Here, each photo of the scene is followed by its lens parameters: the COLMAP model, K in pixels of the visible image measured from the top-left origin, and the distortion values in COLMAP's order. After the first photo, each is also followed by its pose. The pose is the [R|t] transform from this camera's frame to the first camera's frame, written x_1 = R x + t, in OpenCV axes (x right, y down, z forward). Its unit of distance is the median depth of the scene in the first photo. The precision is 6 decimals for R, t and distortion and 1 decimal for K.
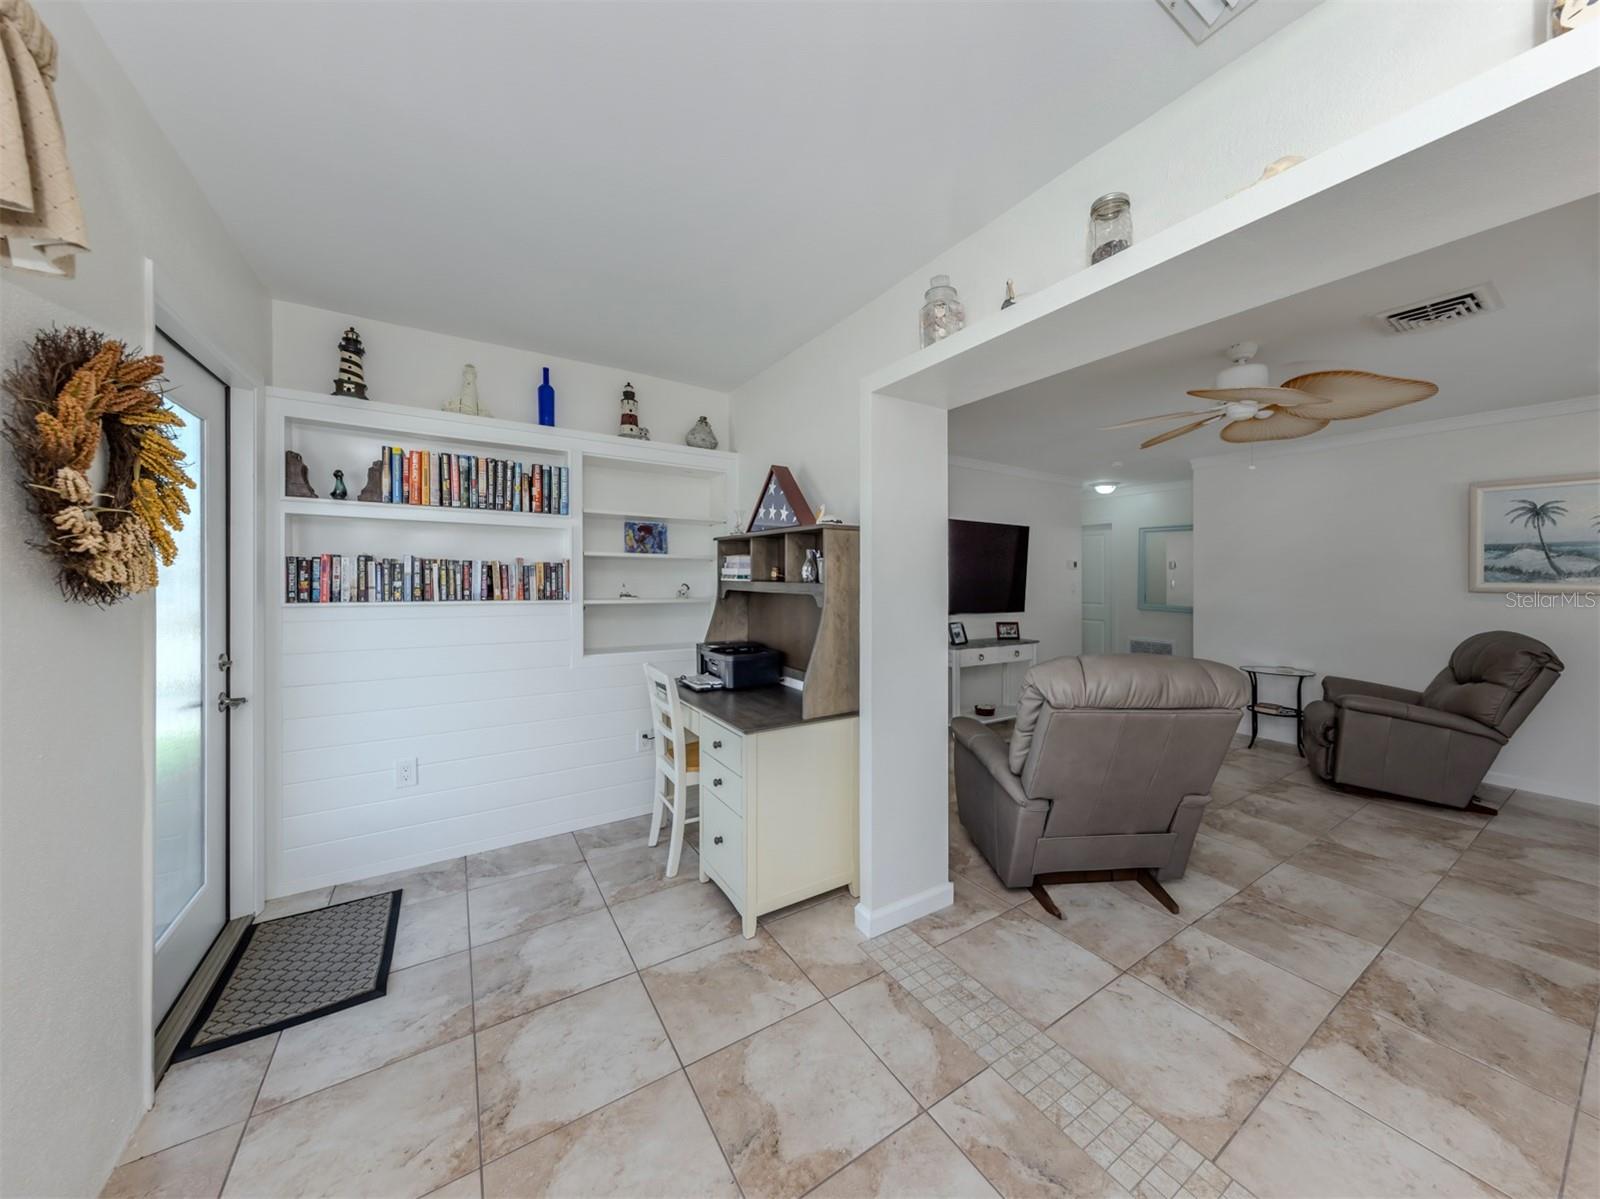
lens RADIAL K [[545.3, 0, 800.0], [0, 545.3, 579.3], [0, 0, 1]] dist [0.005748, -0.000536]
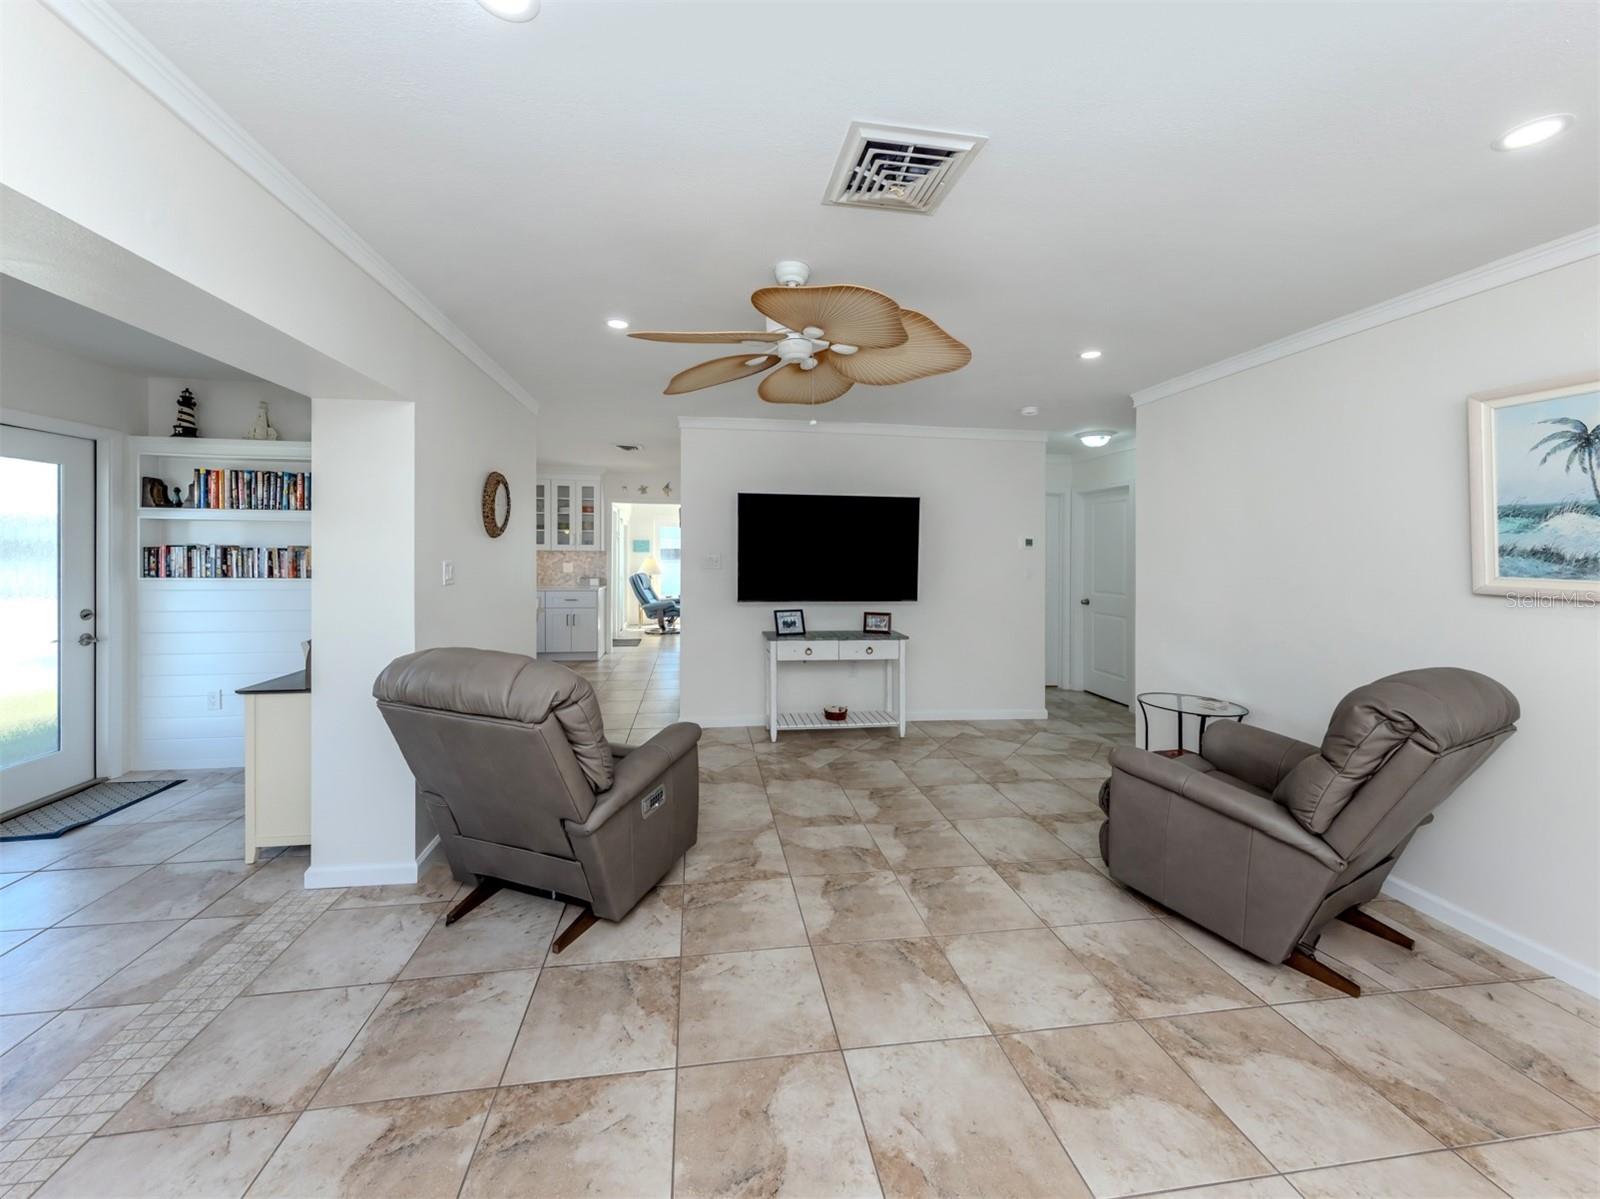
lens RADIAL K [[545.3, 0, 700.0], [0, 545.3, 559.0], [0, 0, 1]] dist [0.005748, -0.000536]
pose [[0.907564, 0.004209, -0.419892, 0.993878], [-0.001950, 0.999981, 0.005808, -0.017869], [0.419909, -0.004452, 0.907555, 0.242569]]
